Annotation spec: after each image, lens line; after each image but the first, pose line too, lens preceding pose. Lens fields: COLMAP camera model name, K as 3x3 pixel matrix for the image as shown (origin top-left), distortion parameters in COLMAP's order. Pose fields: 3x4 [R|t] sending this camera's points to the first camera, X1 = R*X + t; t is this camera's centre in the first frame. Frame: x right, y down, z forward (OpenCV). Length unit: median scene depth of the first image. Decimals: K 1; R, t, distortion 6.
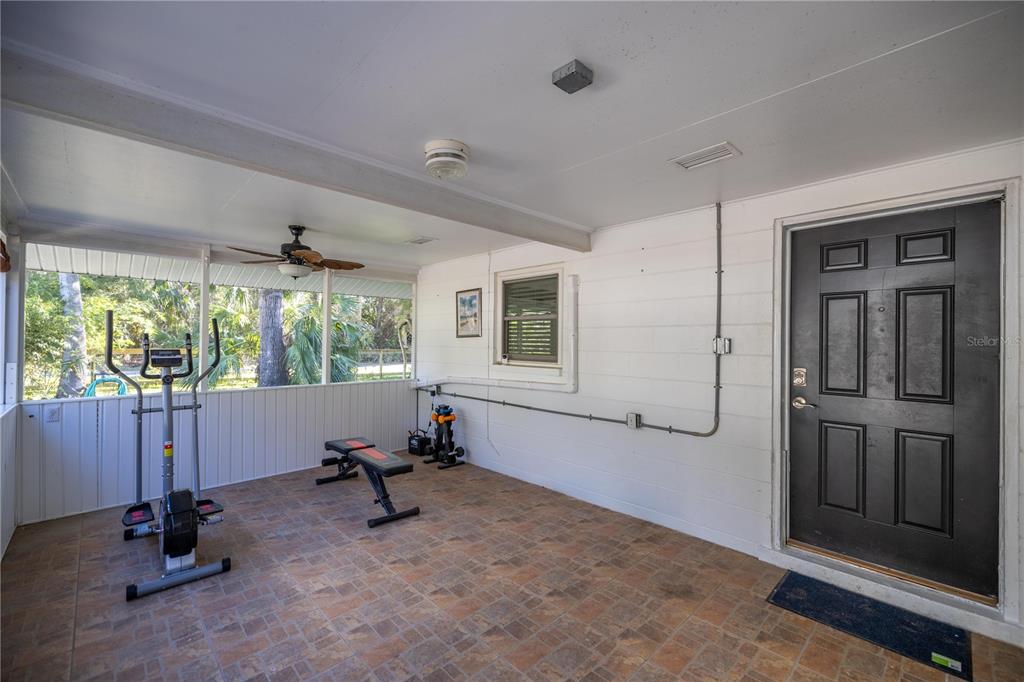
lens RADIAL K [[433.2, 0, 509.6], [0, 433.2, 346.1], [0, 0, 1]] dist [0.001442, -0.000076]
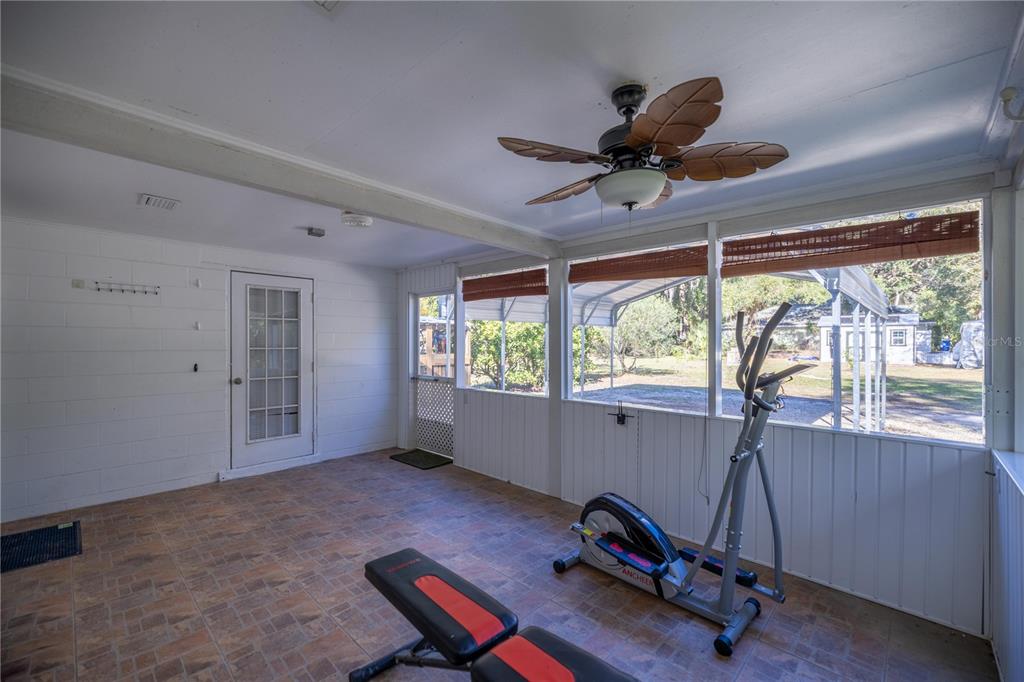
lens RADIAL K [[433.2, 0, 513.5], [0, 433.2, 340.2], [0, 0, 1]] dist [0.001442, -0.000076]
pose [[-0.998946, -0.013616, -0.043825, -0.538810], [-0.013558, 0.999907, -0.001608, -0.024700], [0.043843, -0.001012, -0.999038, 2.189389]]
